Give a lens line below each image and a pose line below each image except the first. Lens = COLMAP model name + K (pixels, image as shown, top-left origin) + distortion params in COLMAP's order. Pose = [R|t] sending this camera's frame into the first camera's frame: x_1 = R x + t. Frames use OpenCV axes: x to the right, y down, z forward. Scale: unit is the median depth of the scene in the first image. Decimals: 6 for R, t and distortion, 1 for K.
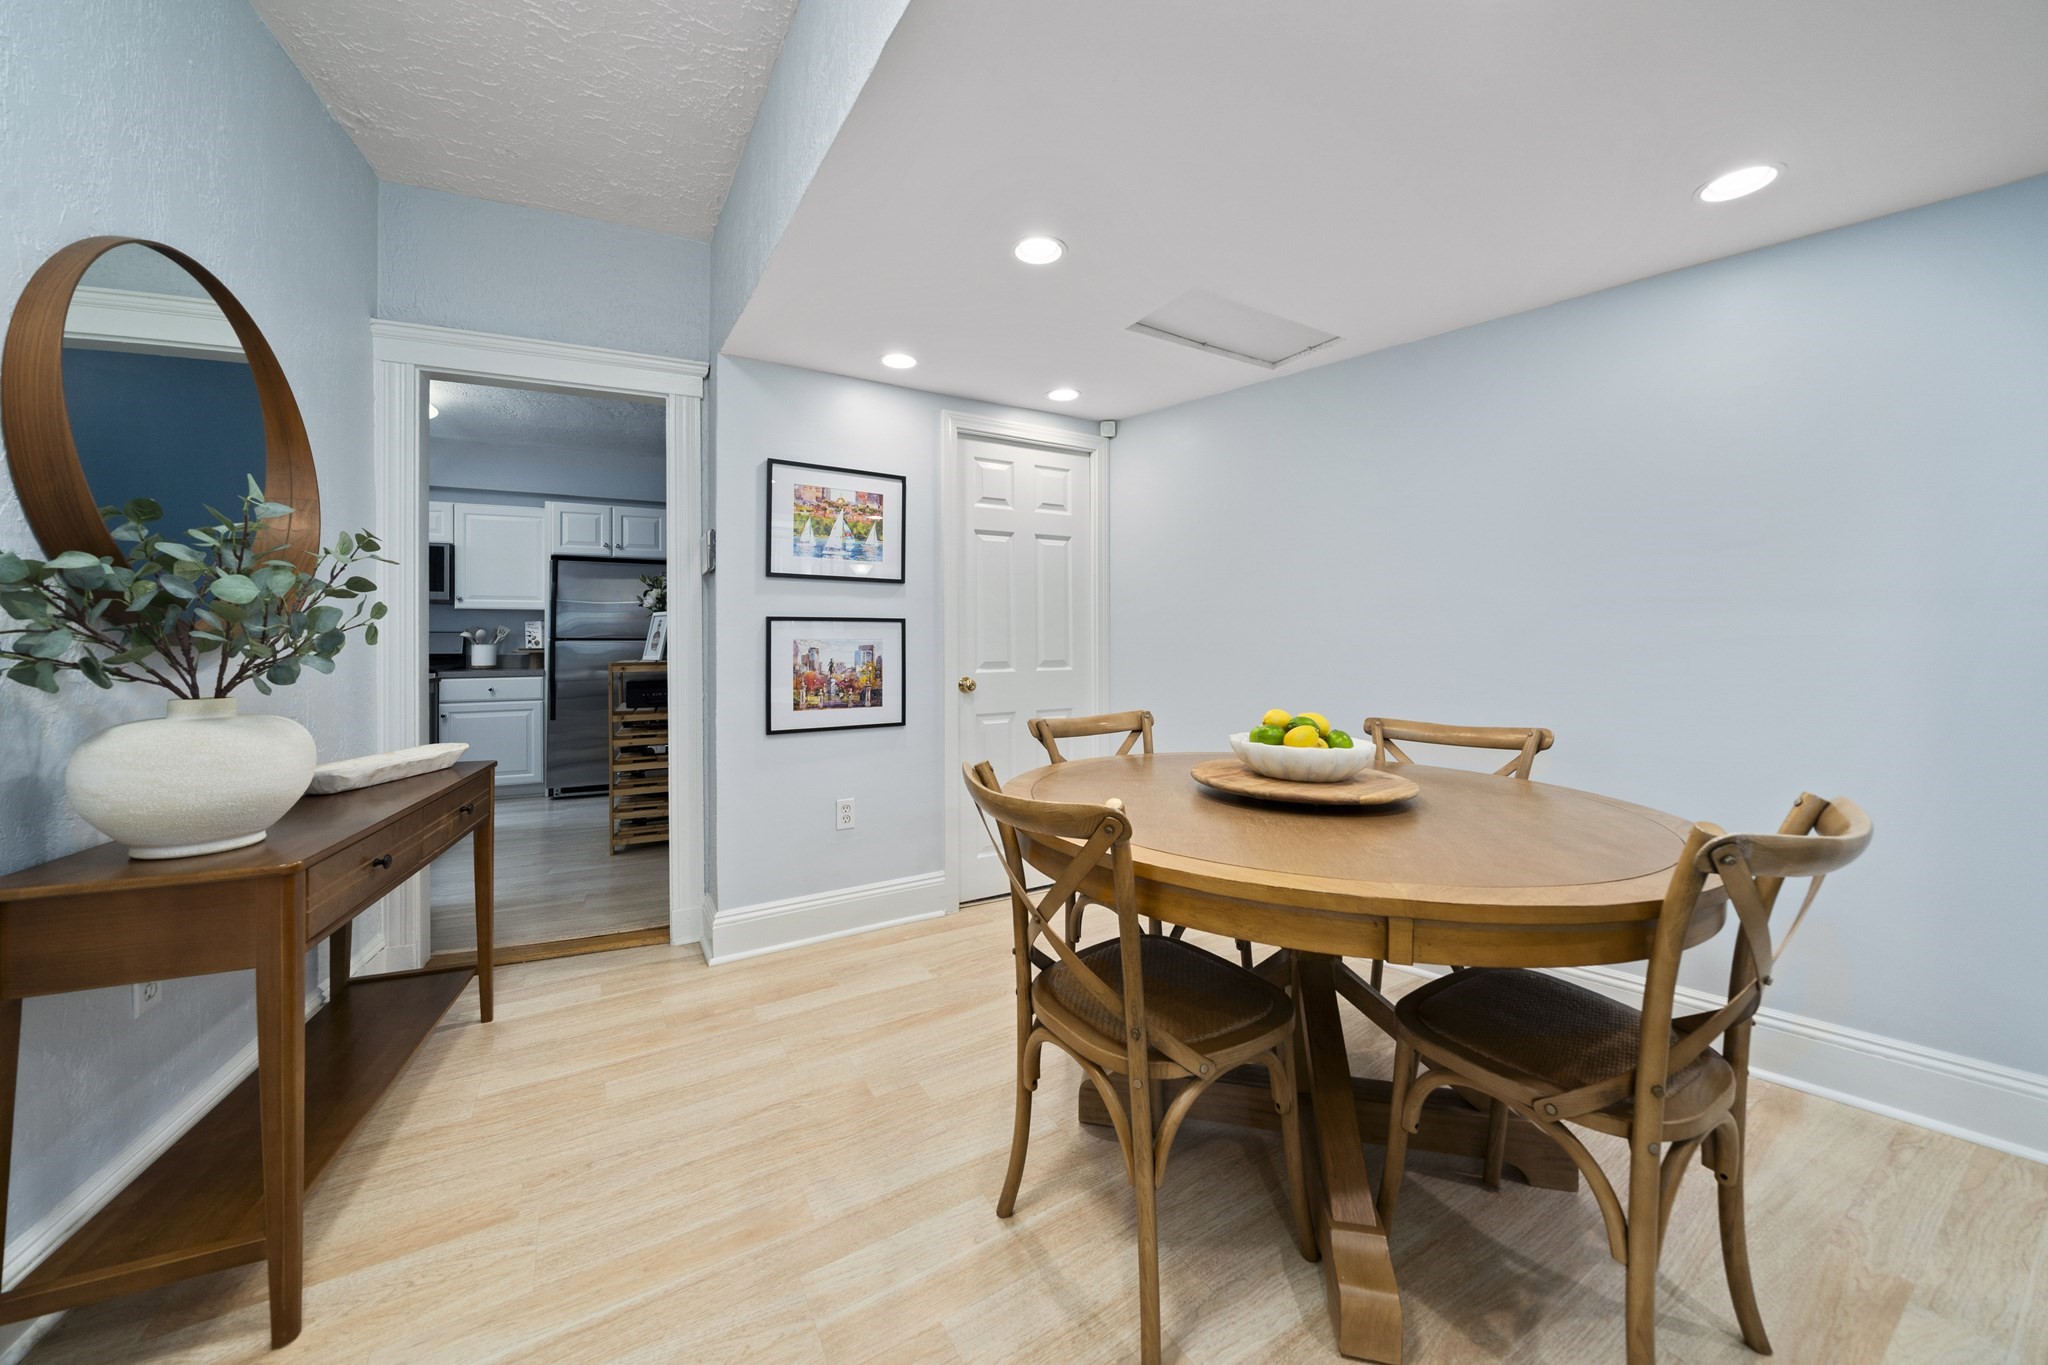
lens RADIAL K [[702.1, 0, 1005.8], [0, 702.1, 639.3], [0, 0, 1]] dist [-0.008447, 0.000527]
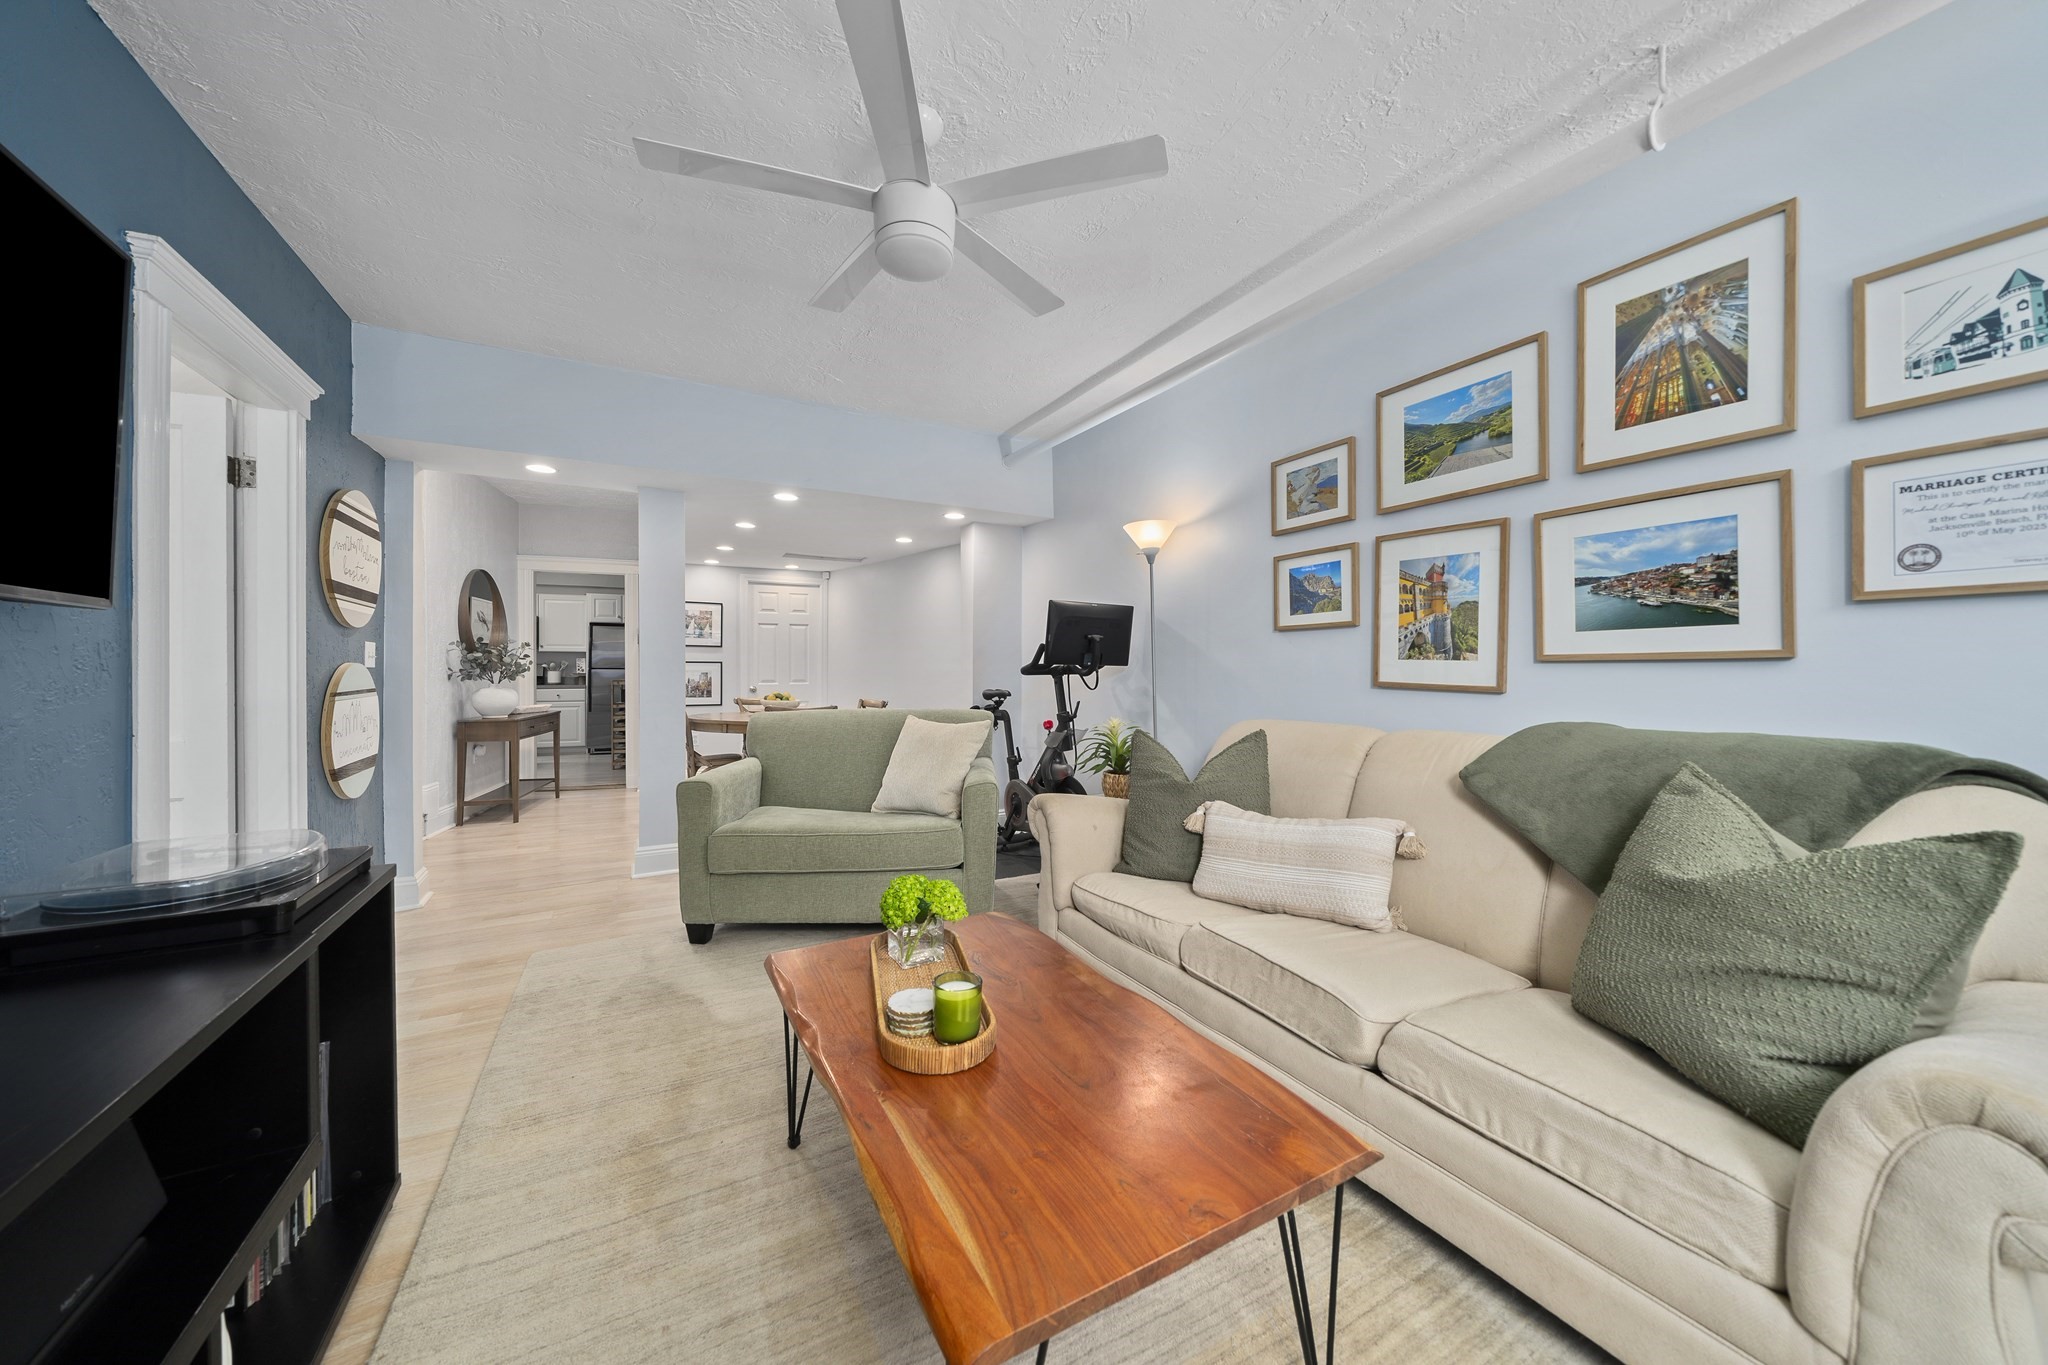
lens RADIAL K [[702.1, 0, 1012.9], [0, 702.1, 672.0], [0, 0, 1]] dist [-0.008447, 0.000527]
pose [[0.998398, 0.004757, -0.056383, 1.022311], [-0.004383, 0.999968, 0.006745, -0.014147], [0.056413, -0.006487, 0.998386, -1.399550]]
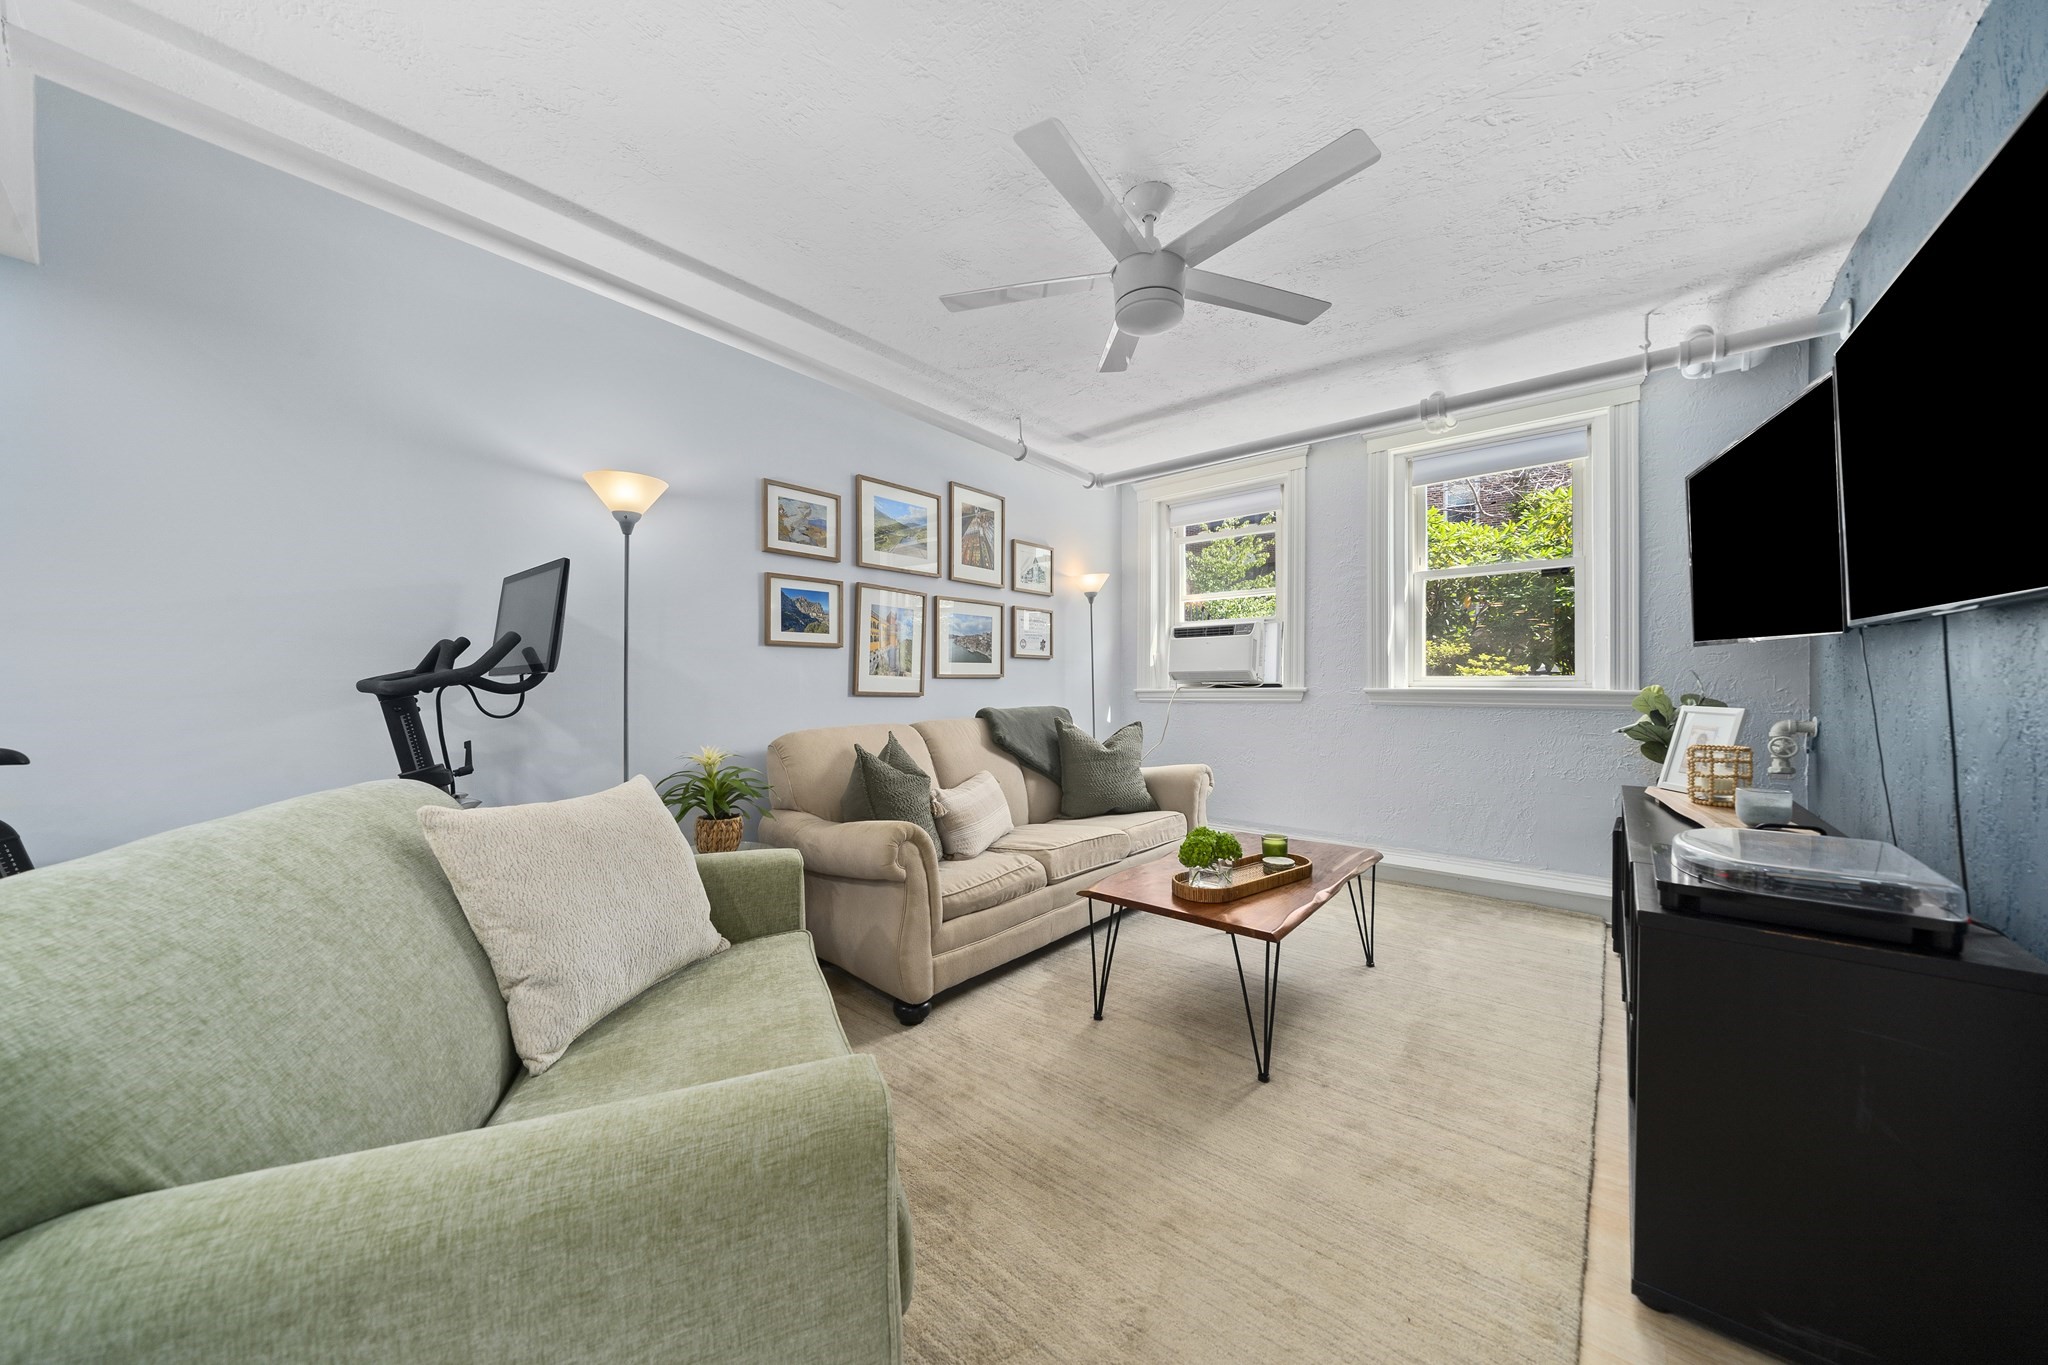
lens RADIAL K [[702.1, 0, 1027.6], [0, 702.1, 684.9], [0, 0, 1]] dist [-0.008447, 0.000527]
pose [[-0.307151, 0.006383, 0.951639, 0.199062], [0.002374, 0.999980, -0.005941, -0.000928], [-0.951658, 0.000434, -0.307160, -0.363157]]
